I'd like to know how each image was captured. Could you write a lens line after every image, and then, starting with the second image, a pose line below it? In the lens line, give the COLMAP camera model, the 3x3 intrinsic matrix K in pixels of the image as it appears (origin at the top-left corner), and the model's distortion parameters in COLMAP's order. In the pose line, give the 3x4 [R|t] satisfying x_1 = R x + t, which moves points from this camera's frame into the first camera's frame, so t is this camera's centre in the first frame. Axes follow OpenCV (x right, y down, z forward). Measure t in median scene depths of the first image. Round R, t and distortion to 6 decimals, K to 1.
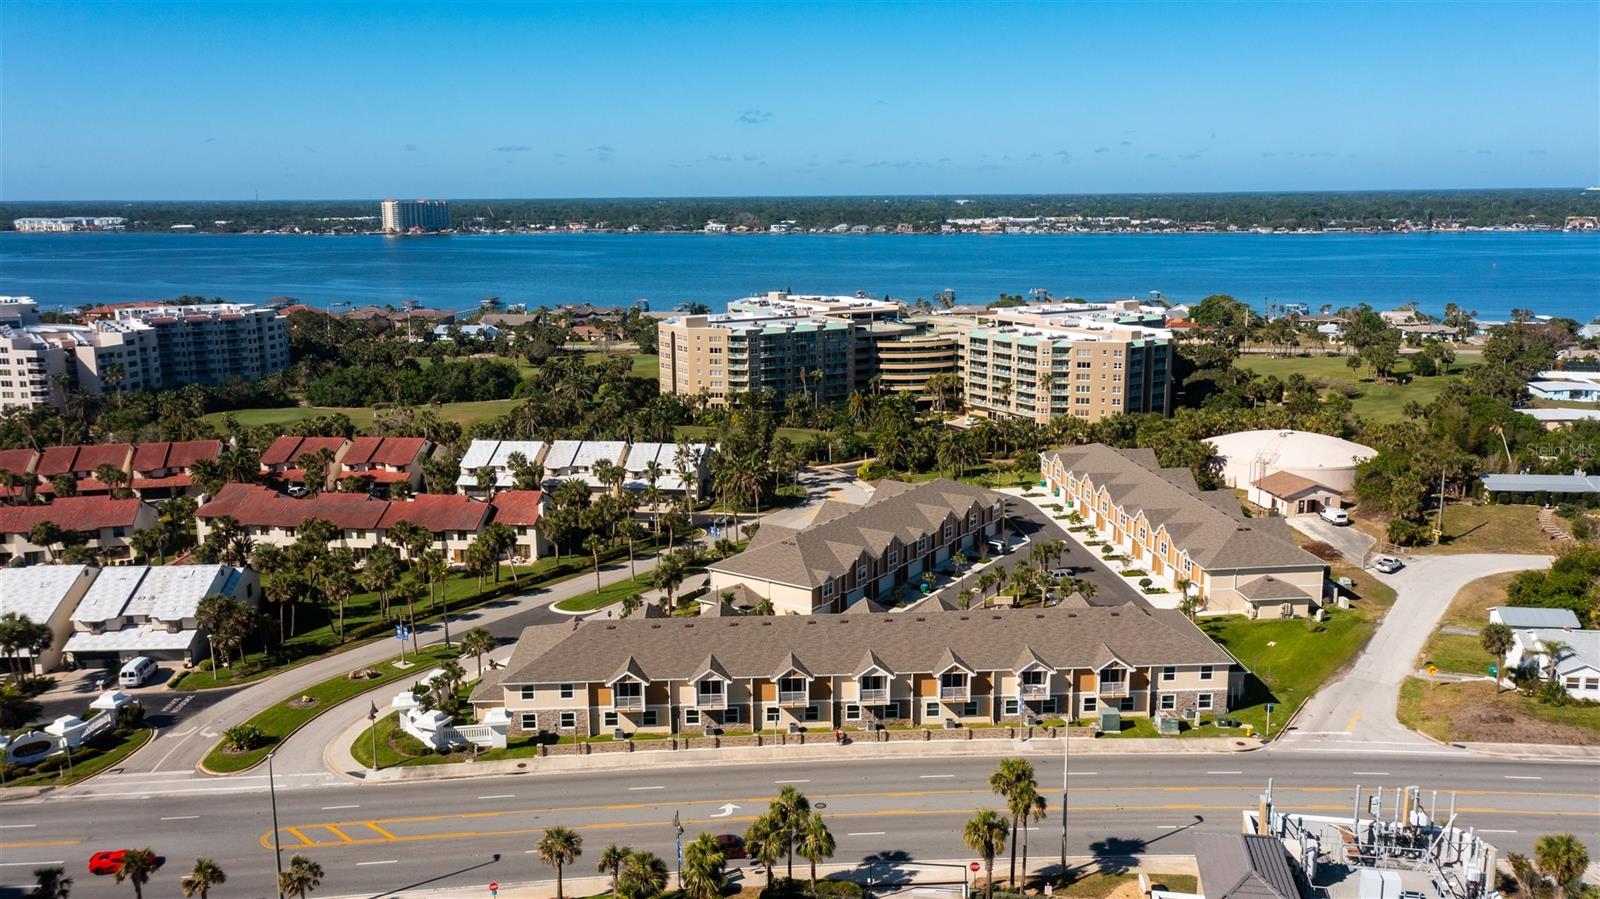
lens RADIAL K [[1271.5, 0, 800.0], [0, 1271.5, 449.5], [0, 0, 1]] dist [0.021989, 0.000981]
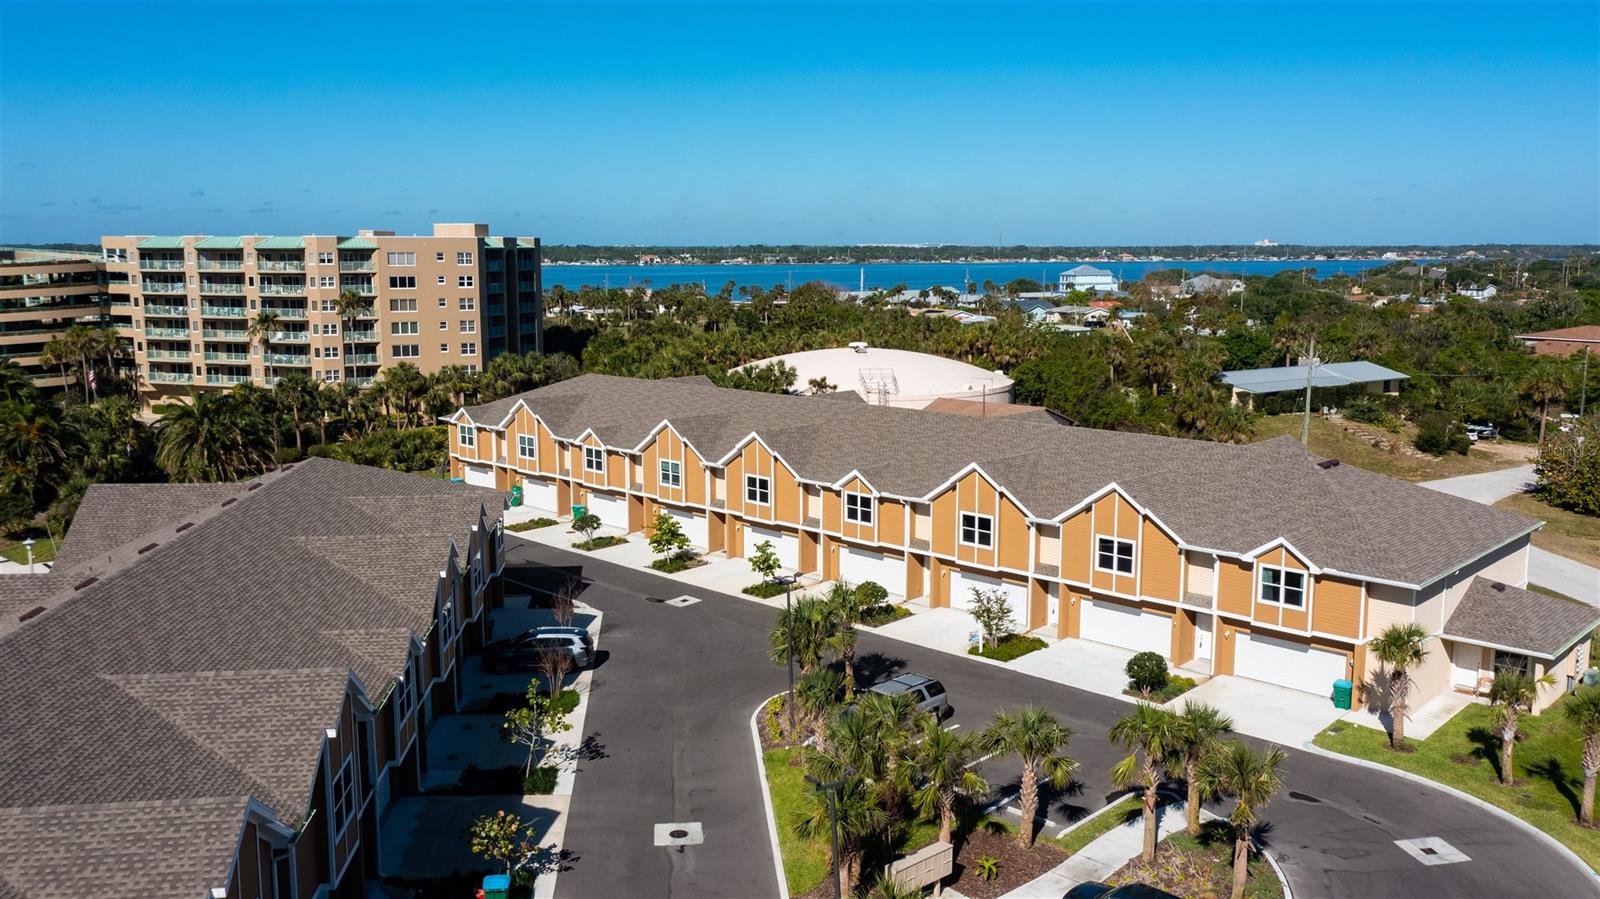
lens RADIAL K [[1271.5, 0, 800.0], [0, 1271.5, 449.5], [0, 0, 1]] dist [0.021989, 0.000981]
pose [[0.762806, -0.088303, 0.640569, 0.003251], [0.119810, 0.992780, -0.005816, 0.025752], [-0.635431, 0.081183, 0.767878, 0.494145]]
